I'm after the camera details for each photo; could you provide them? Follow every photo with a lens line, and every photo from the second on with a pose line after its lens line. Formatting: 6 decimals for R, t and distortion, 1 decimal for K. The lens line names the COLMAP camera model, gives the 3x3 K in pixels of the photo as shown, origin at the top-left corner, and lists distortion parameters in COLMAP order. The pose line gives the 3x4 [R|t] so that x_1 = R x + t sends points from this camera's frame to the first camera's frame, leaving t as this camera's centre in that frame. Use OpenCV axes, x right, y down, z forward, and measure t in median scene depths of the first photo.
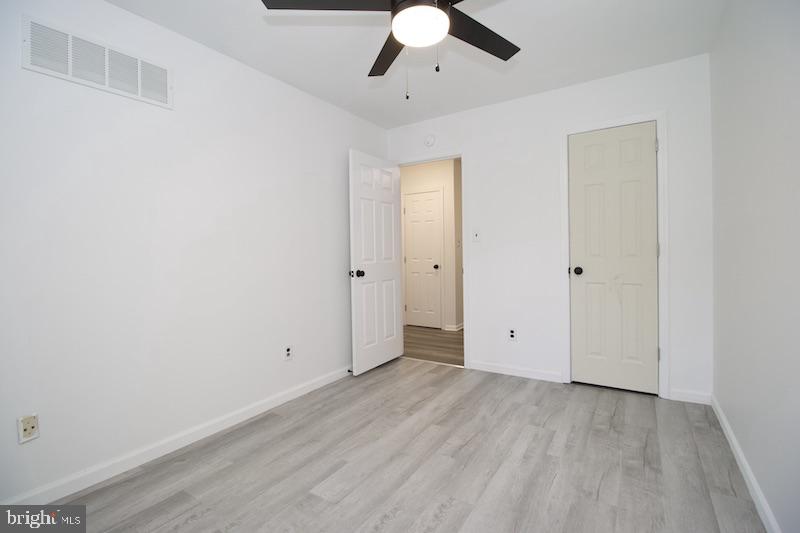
lens RADIAL K [[372.2, 0, 402.7], [0, 372.2, 252.2], [0, 0, 1]] dist [0.002875, -0.000756]
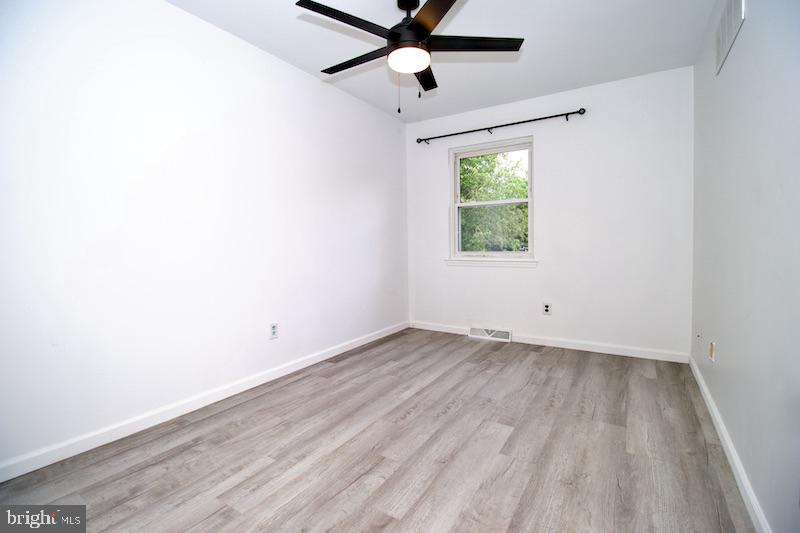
lens RADIAL K [[372.2, 0, 402.7], [0, 372.2, 252.2], [0, 0, 1]] dist [0.002875, -0.000756]
pose [[-0.999497, 0.031422, -0.004337, 0.077779], [0.031307, 0.999213, 0.024376, 0.041994], [0.005100, 0.024228, -0.999693, 1.889287]]
